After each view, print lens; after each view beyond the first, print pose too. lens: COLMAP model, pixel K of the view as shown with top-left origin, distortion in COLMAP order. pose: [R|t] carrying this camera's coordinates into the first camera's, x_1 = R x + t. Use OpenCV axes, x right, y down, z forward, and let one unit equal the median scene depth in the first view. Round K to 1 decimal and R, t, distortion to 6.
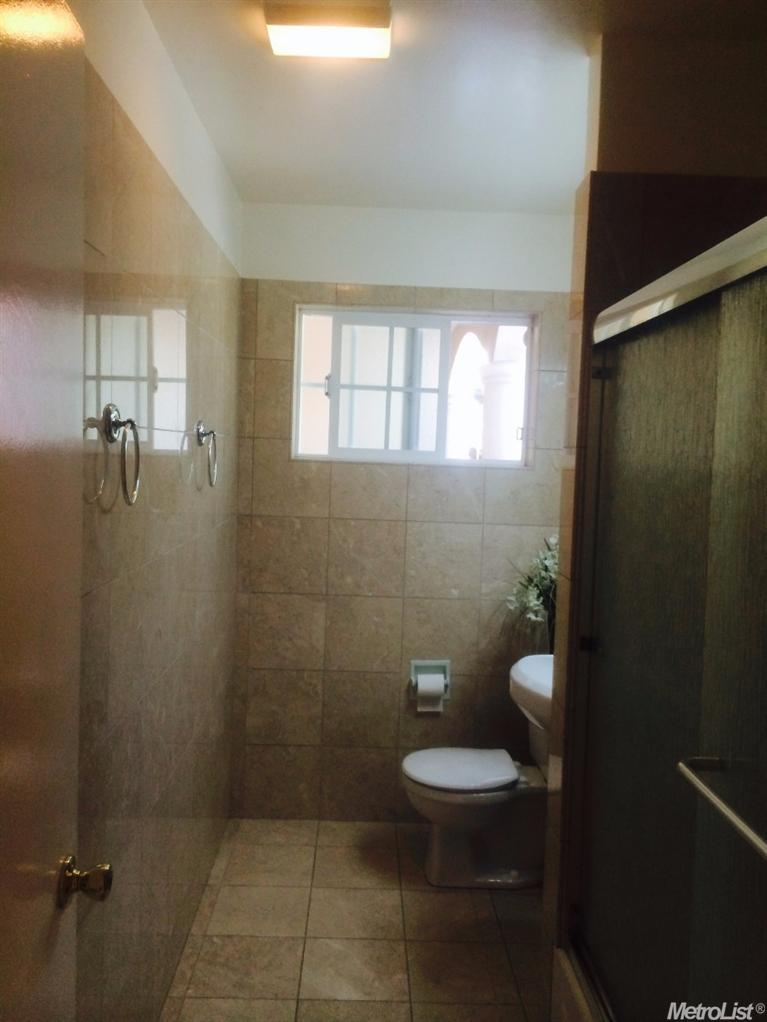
lens RADIAL K [[869.5, 0, 382.2], [0, 869.5, 511.9], [0, 0, 1]] dist [0.042934, -0.049780]
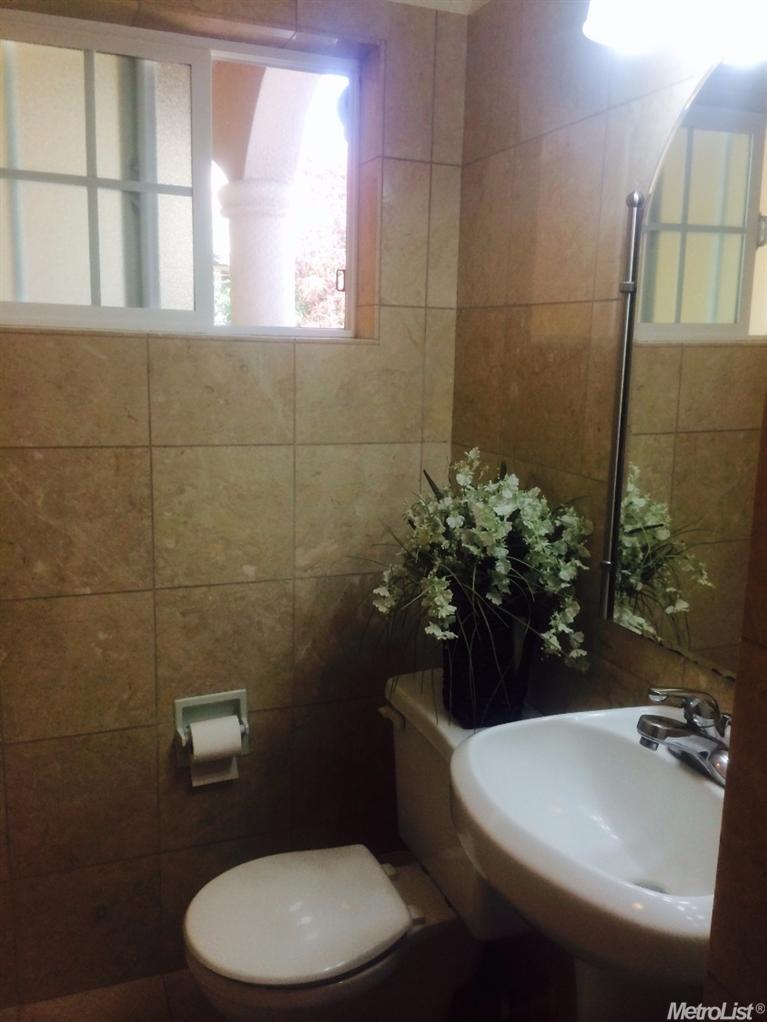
lens RADIAL K [[869.5, 0, 392.8], [0, 869.5, 512.2], [0, 0, 1]] dist [0.042934, -0.049780]
pose [[0.933958, -0.077460, 0.348887, -0.021735], [0.030607, 0.989978, 0.137863, -0.018034], [-0.356070, -0.118080, 0.926969, 0.457347]]
